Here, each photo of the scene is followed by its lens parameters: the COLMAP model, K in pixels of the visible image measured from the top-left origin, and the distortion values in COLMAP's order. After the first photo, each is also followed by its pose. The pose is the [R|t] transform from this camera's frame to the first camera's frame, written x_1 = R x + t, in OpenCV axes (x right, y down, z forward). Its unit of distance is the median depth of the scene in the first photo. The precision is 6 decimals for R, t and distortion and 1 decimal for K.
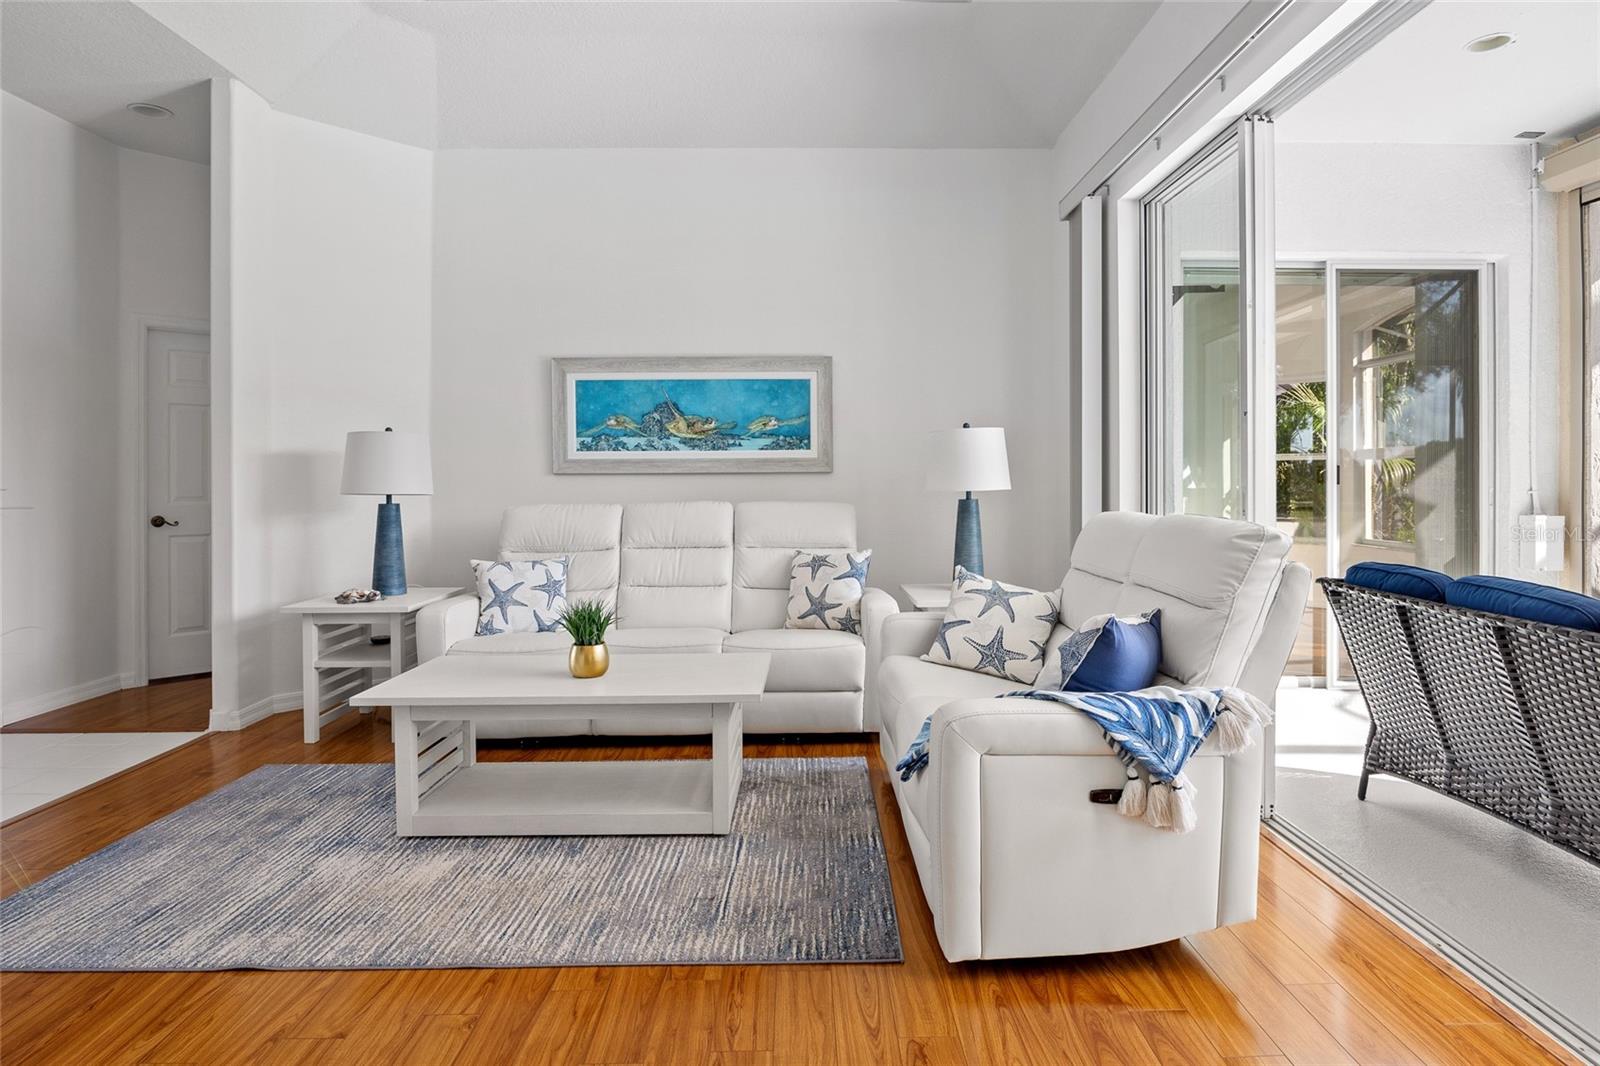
lens RADIAL K [[881.6, 0, 812.6], [0, 881.6, 489.6], [0, 0, 1]] dist [-0.018873, 0.000788]
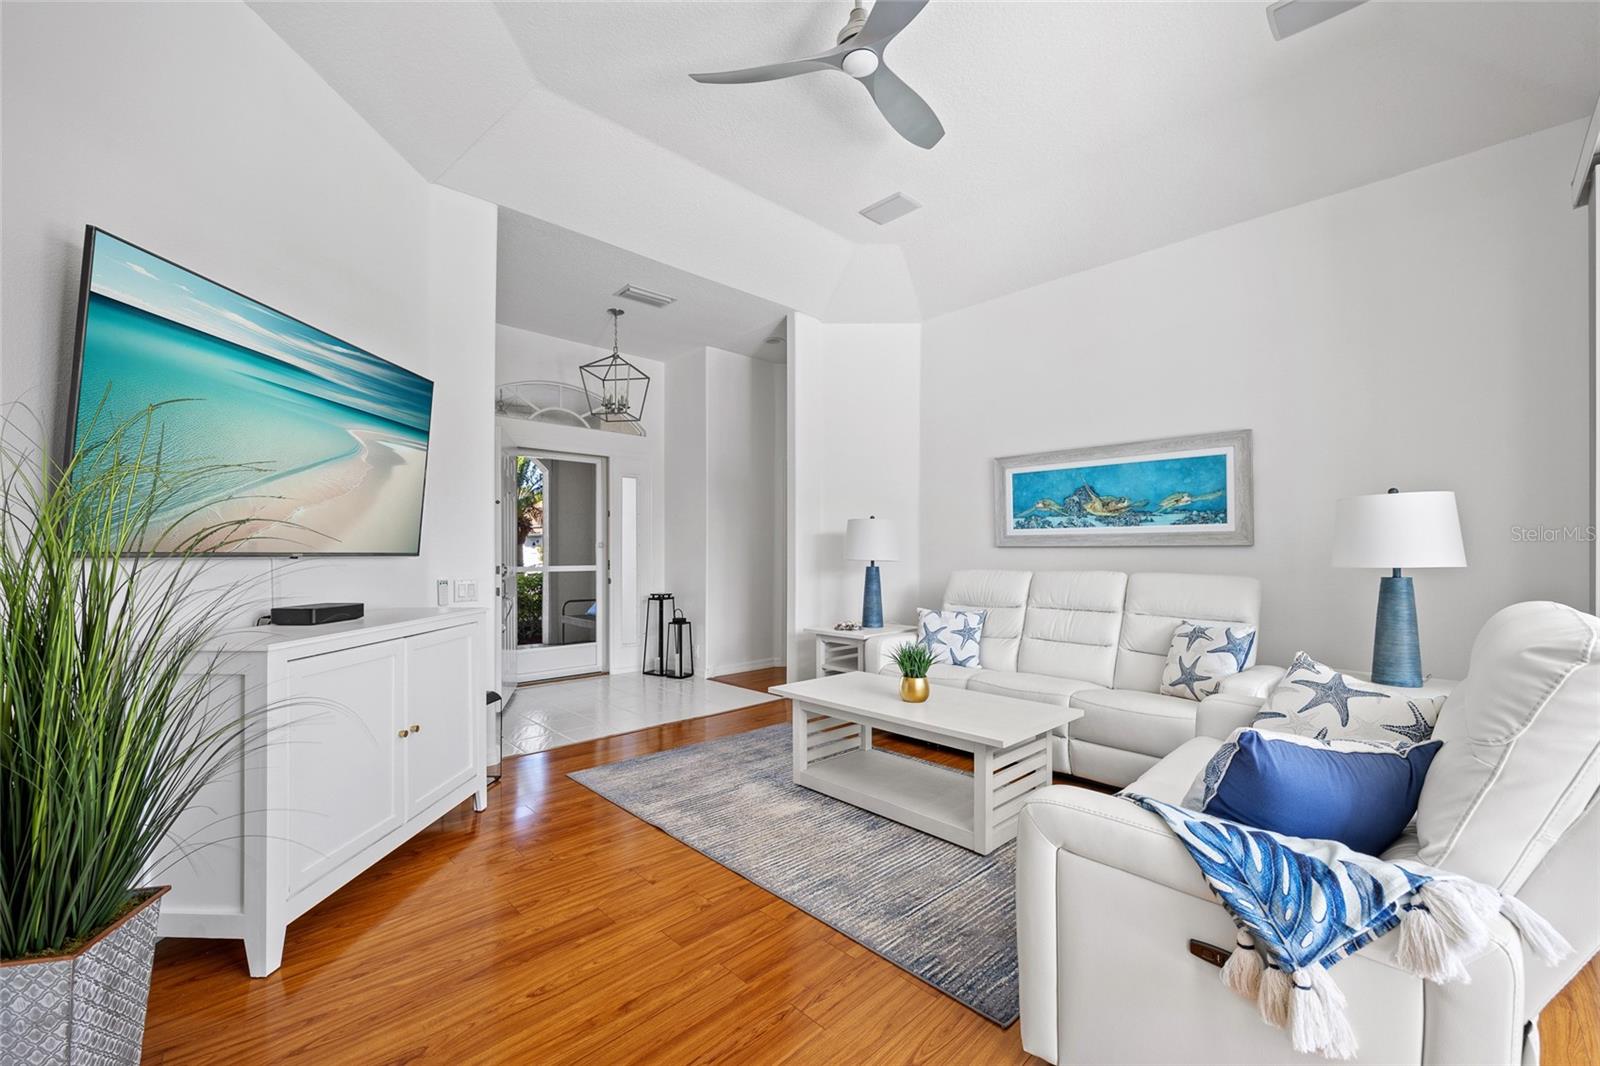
lens RADIAL K [[642.1, 0, 792.1], [0, 642.1, 551.9], [0, 0, 1]] dist [-0.007491, 0.002483]
pose [[0.679182, 0.006627, -0.733940, 0.307242], [-0.012541, 0.999918, -0.002576, -0.006123], [0.733863, 0.010954, 0.679210, 0.197684]]
